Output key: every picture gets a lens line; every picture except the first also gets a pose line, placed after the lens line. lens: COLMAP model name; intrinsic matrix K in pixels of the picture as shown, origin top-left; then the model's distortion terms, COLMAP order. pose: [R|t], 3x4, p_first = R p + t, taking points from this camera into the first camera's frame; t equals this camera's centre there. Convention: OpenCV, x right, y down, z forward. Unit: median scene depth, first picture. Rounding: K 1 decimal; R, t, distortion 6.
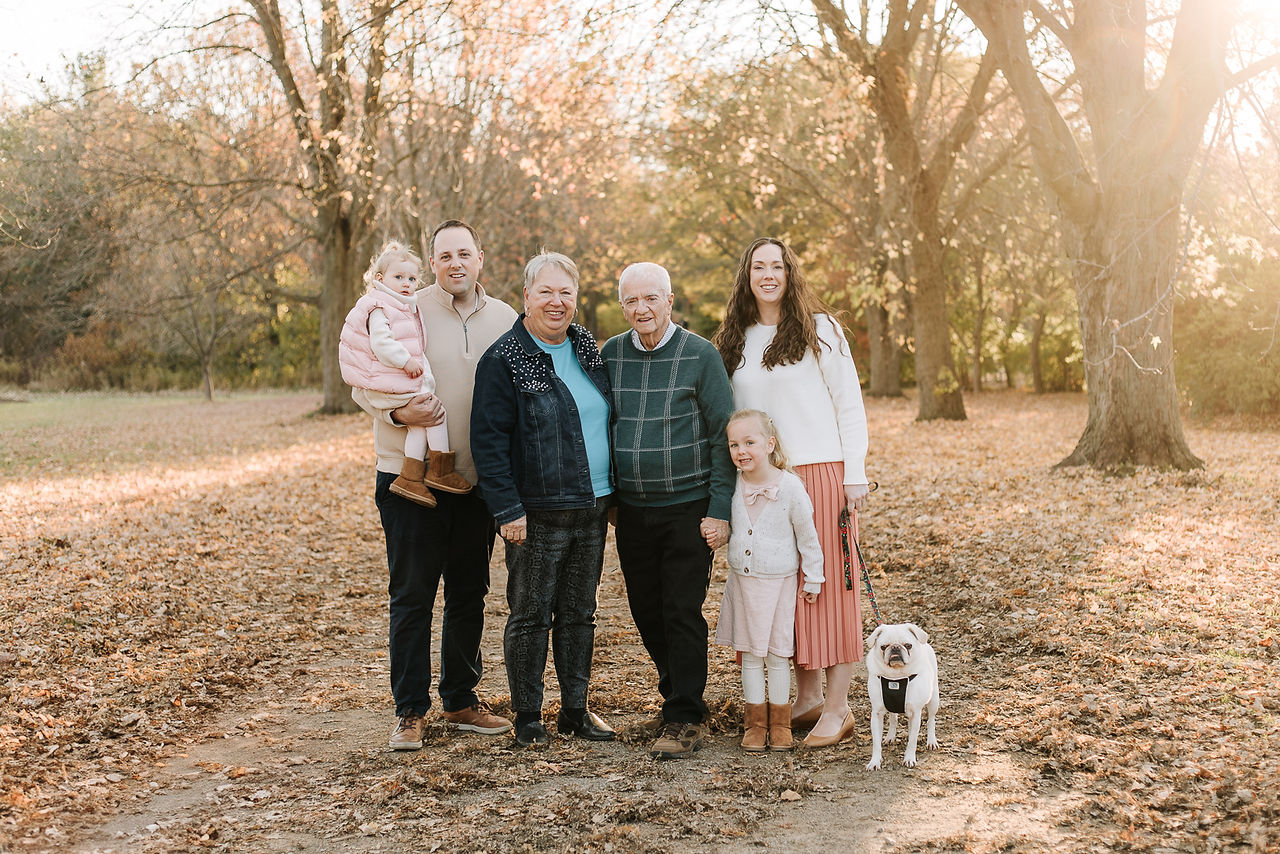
lens RADIAL K [[1341.0, 0, 669.6], [0, 1341.0, 431.5], [0, 0, 1]] dist [0.004887, -0.004708]
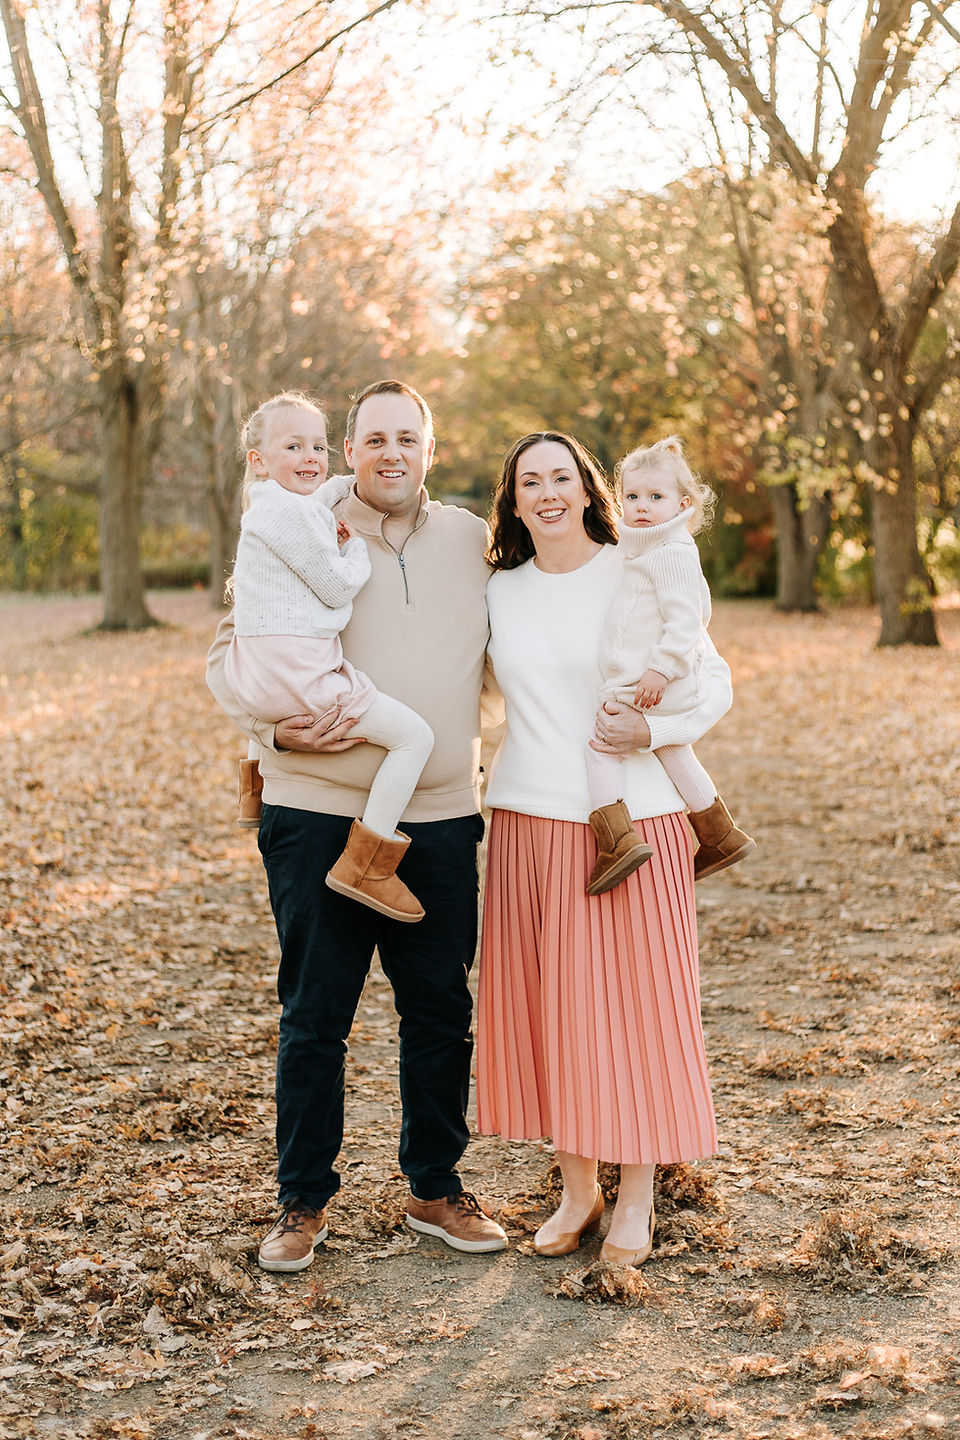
lens RADIAL K [[1572.7, 0, 461.0], [0, 1572.7, 668.8], [0, 0, 1]] dist [0.003907, 0.004011]
pose [[0.999987, 0.005033, -0.000017, -0.119620], [-0.005032, 0.999824, 0.018065, -0.022198], [0.000108, -0.018064, 0.999837, 0.175394]]
